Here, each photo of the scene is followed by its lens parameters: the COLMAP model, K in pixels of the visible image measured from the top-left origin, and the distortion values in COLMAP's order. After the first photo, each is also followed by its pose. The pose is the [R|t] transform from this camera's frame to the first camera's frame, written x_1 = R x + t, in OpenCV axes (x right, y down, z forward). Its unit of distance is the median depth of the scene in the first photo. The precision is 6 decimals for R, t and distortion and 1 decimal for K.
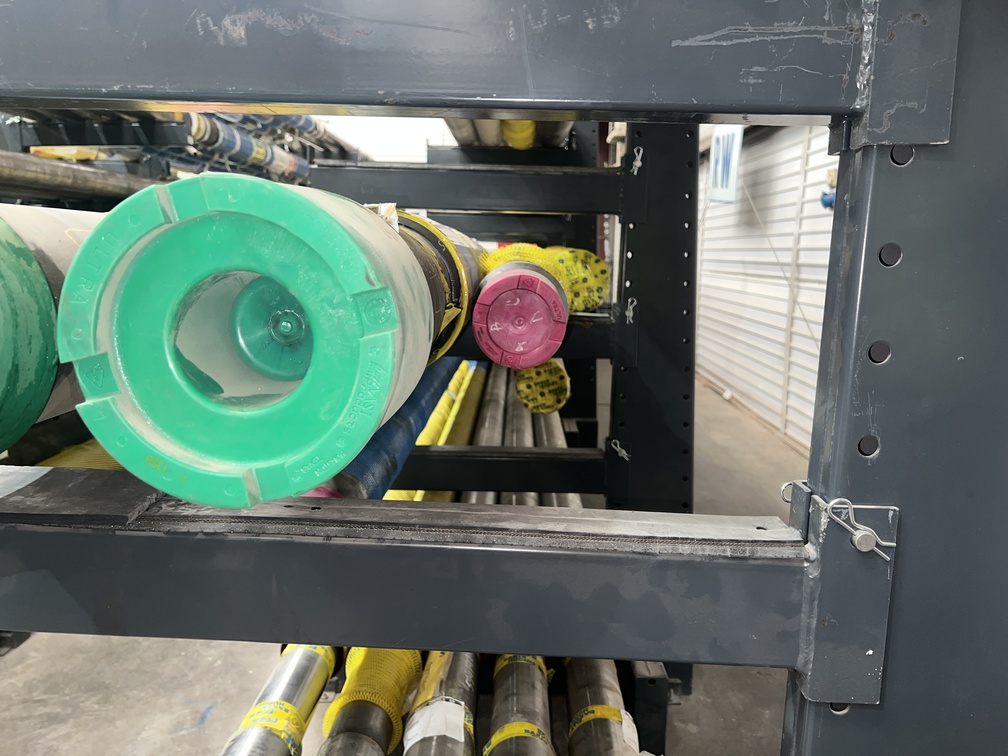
lens RADIAL K [[763.2, 0, 508.0], [0, 763.2, 377.2], [0, 0, 1]] dist [0.039314, -0.055125]
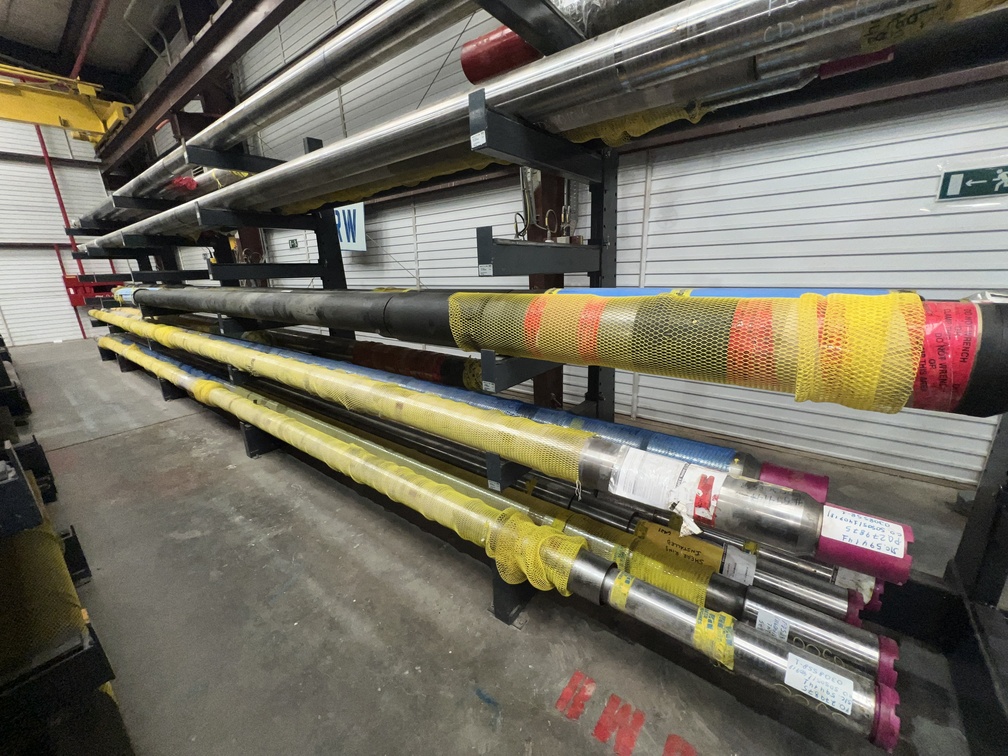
lens RADIAL K [[403.7, 0, 506.3], [0, 403.7, 377.6], [0, 0, 1]] dist [-0.004305, 0.000136]
pose [[0.611648, -0.252392, 0.749790, -0.666804], [0.176444, 0.967394, 0.181706, -0.161575], [-0.771203, 0.021155, 0.636238, 0.498442]]
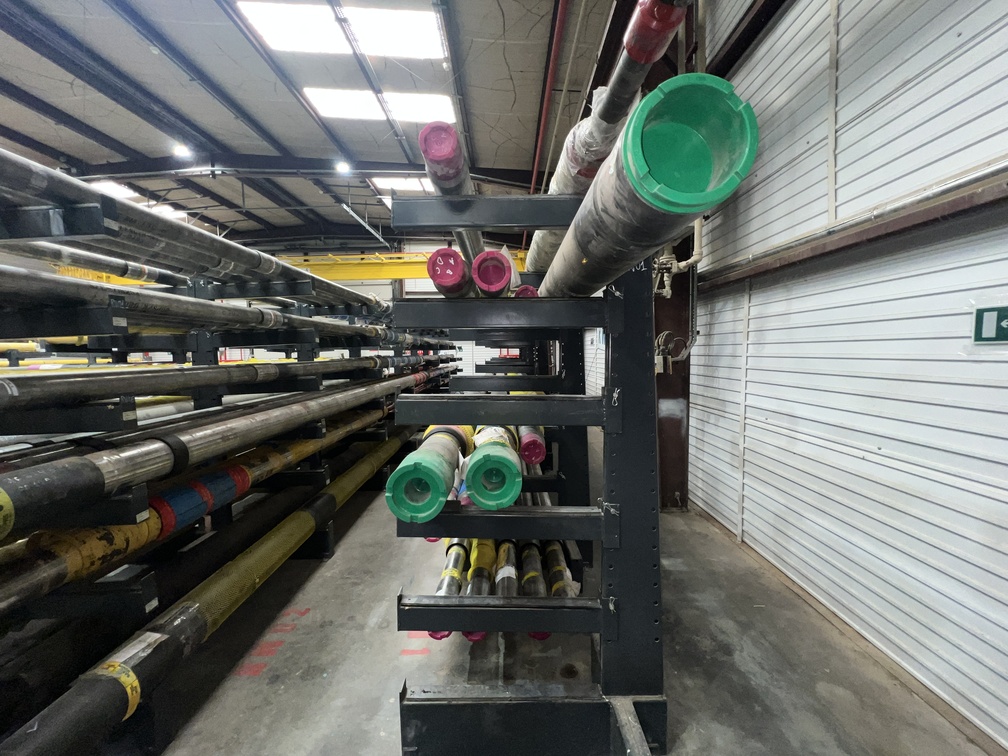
lens RADIAL K [[403.1, 0, 500.9], [0, 403.1, 379.1], [0, 0, 1]] dist [-0.004744, 0.000266]
pose [[0.999555, -0.029808, -0.000700, -0.055779], [0.029597, 0.994770, -0.097758, -0.103550], [0.003610, 0.097694, 0.995210, -0.425620]]
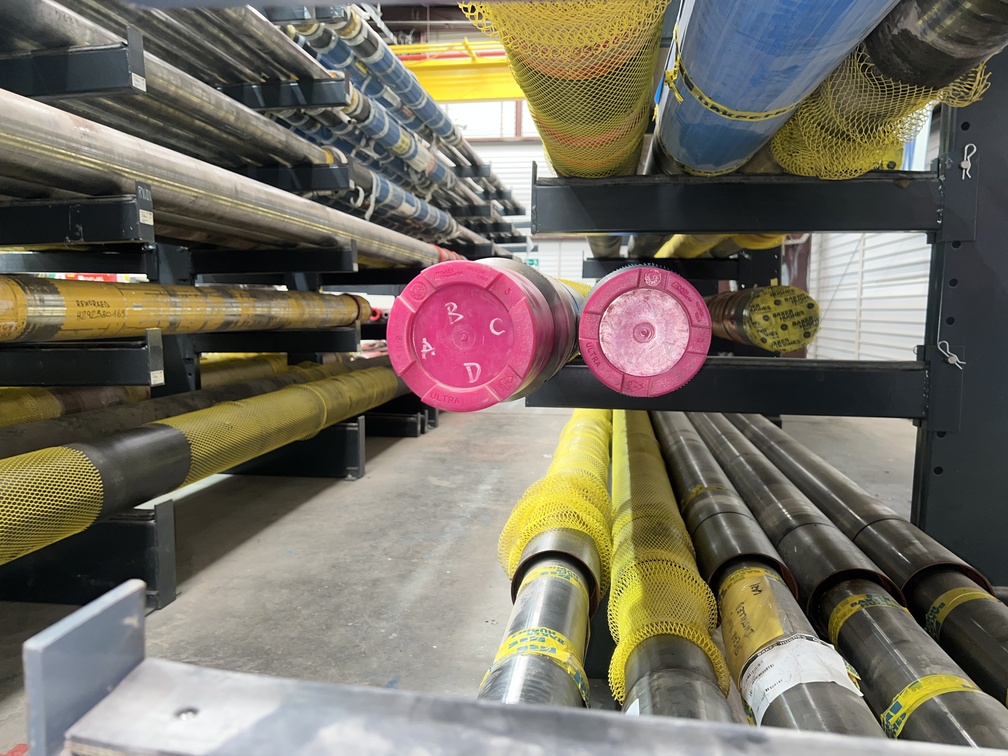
lens RADIAL K [[763.2, 0, 499.3], [0, 763.2, 385.0], [0, 0, 1]] dist [0.039314, -0.055125]
pose [[0.990600, 0.008654, -0.136517, -0.162313], [-0.018082, 0.997523, -0.067974, 0.165005], [0.135591, 0.069803, 0.988303, 0.199354]]
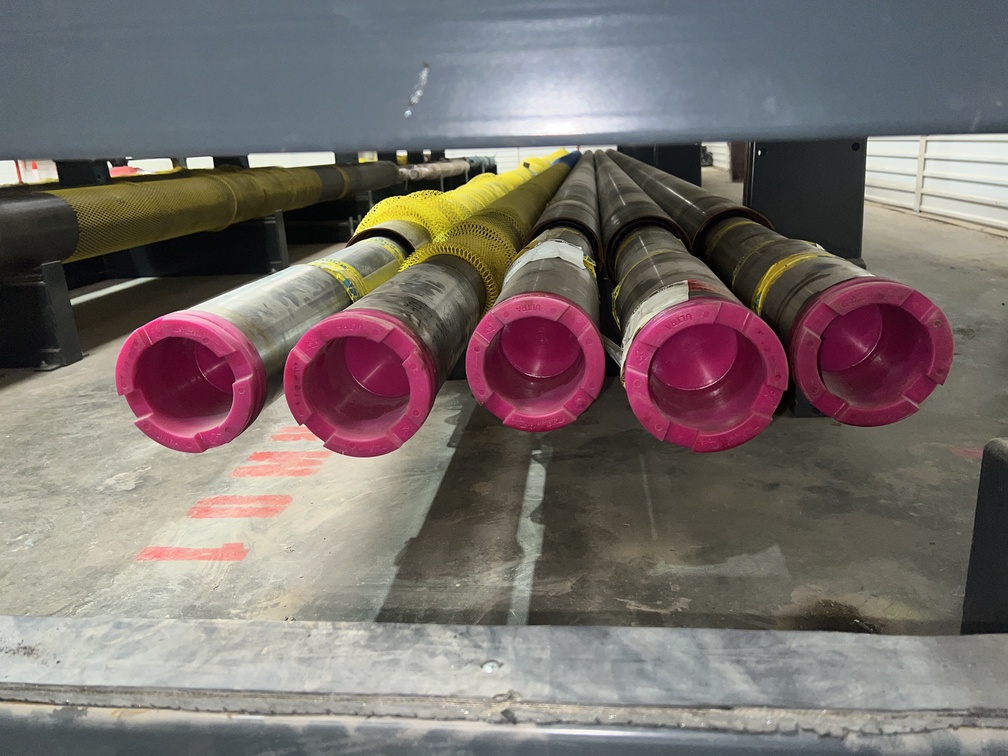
lens RADIAL K [[763.2, 0, 503.3], [0, 763.2, 377.3], [0, 0, 1]] dist [0.039314, -0.055125]
pose [[0.993703, -0.030959, -0.107682, -0.037546], [0.044711, 0.990800, 0.127739, 0.292109], [0.102737, -0.131749, 0.985945, 0.173503]]
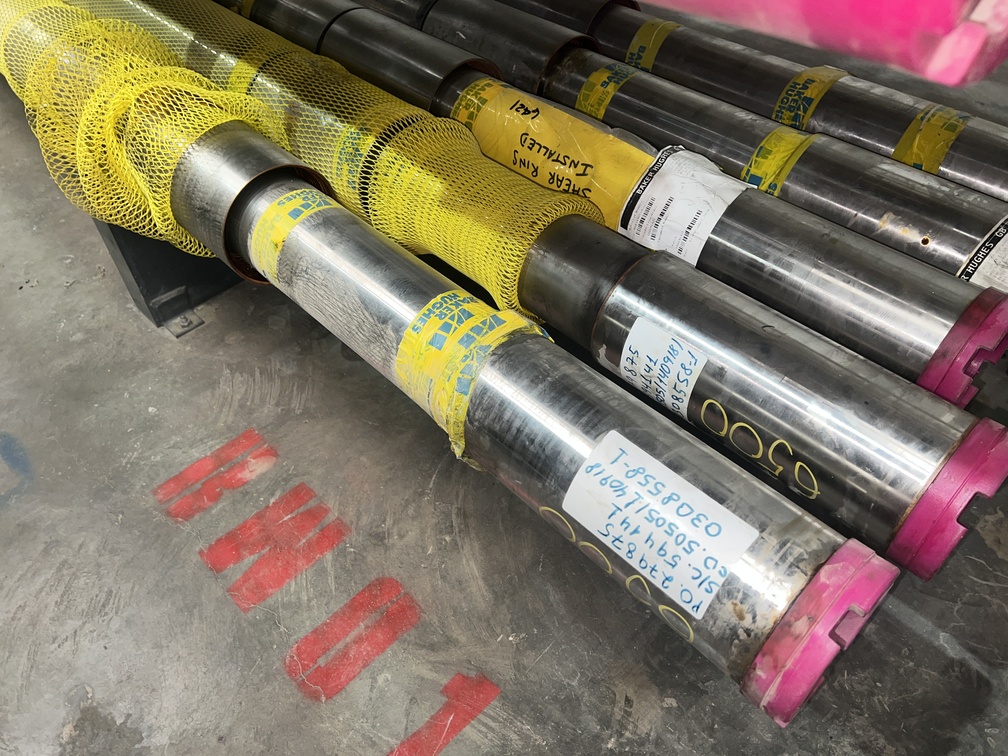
lens RADIAL K [[763.2, 0, 508.9], [0, 763.2, 378.9], [0, 0, 1]] dist [0.039314, -0.055125]
pose [[0.716277, -0.521664, 0.463480, -0.336513], [0.147909, 0.762592, 0.629743, 0.107014], [-0.681960, -0.382518, 0.623386, 0.420854]]
